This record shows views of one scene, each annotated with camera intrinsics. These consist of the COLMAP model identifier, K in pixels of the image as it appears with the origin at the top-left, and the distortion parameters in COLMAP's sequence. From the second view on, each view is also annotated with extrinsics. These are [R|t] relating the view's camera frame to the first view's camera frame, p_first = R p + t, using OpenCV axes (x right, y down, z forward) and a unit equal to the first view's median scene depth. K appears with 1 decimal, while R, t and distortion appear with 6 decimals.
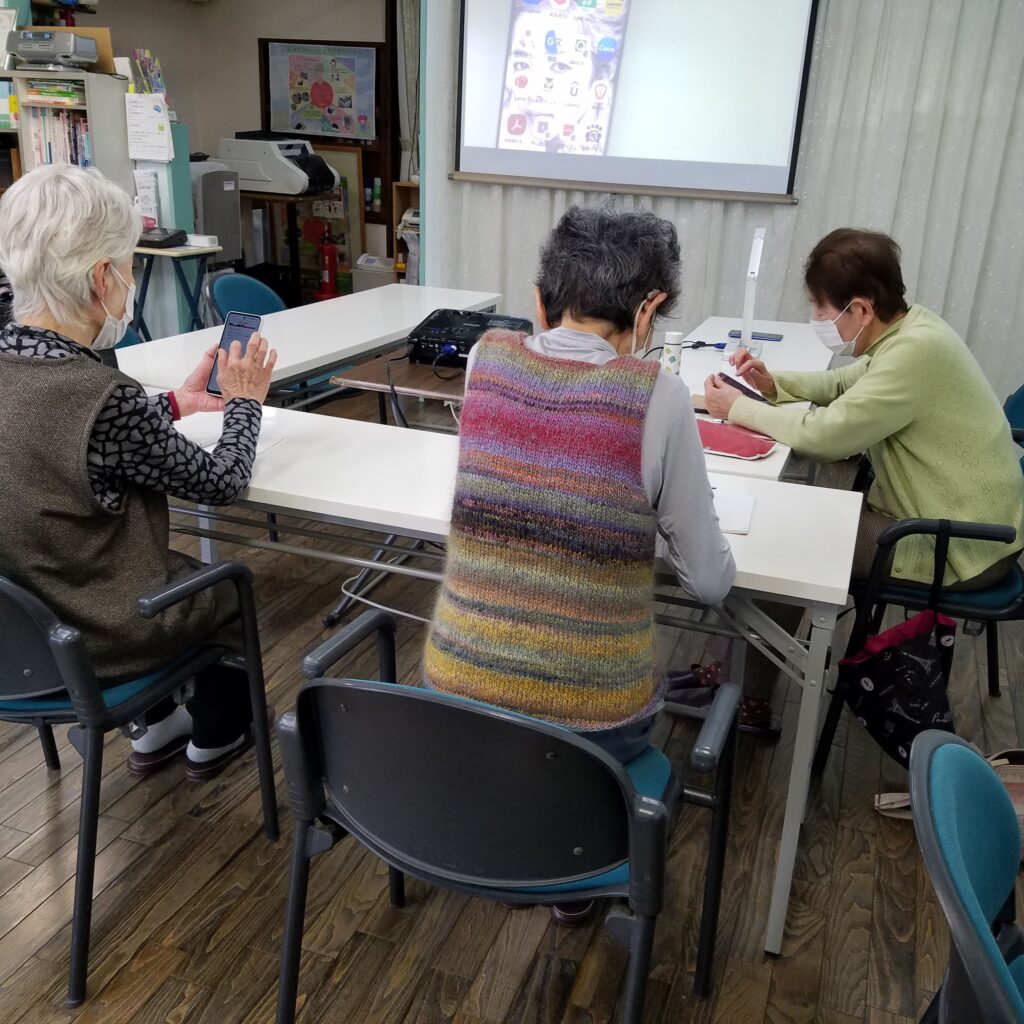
lens RADIAL K [[1058.7, 0, 519.6], [0, 1058.7, 512.5], [0, 0, 1]] dist [0.194778, -0.349509]
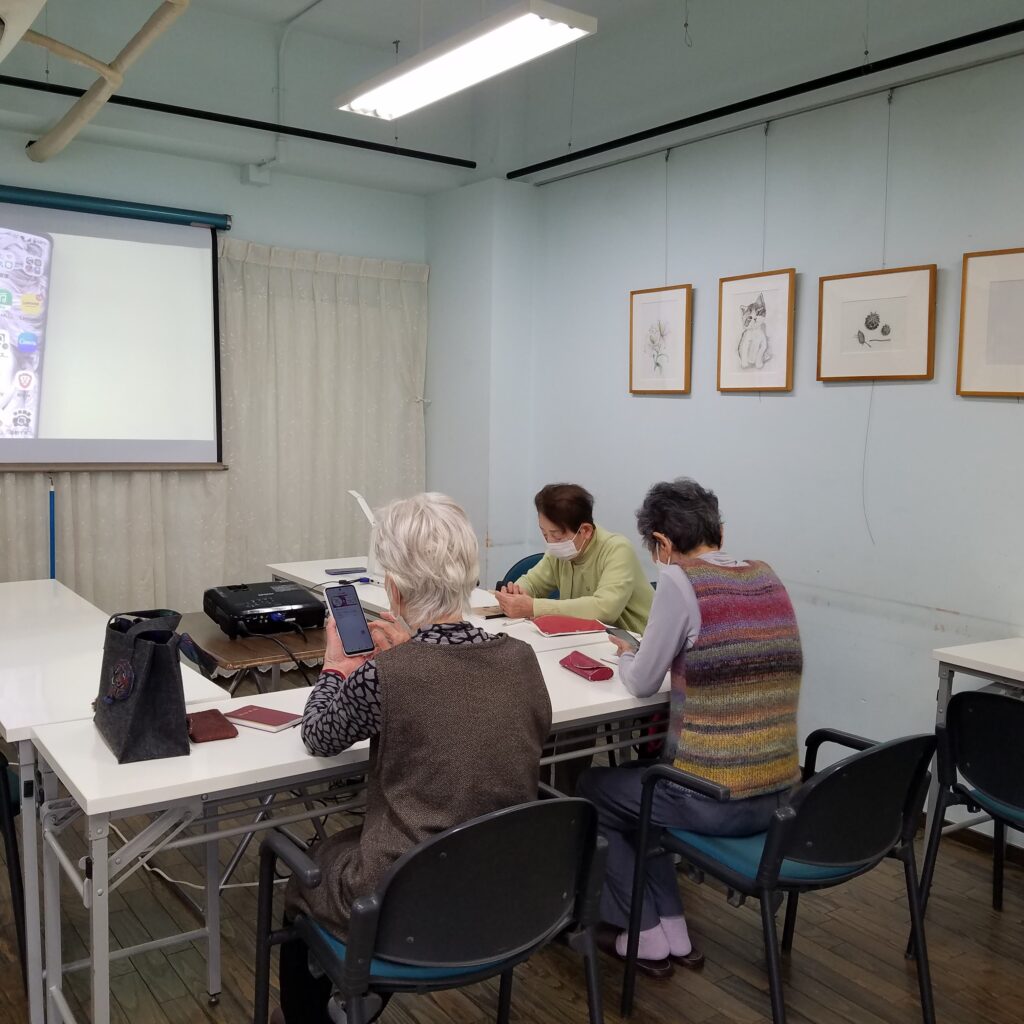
lens RADIAL K [[1058.7, 0, 519.6], [0, 1058.7, 512.5], [0, 0, 1]] dist [0.194778, -0.349509]
pose [[0.586695, -0.116606, 0.801369, -0.419500], [0.283990, 0.956359, -0.068755, -0.057658], [-0.758379, 0.267919, 0.594206, 0.061100]]
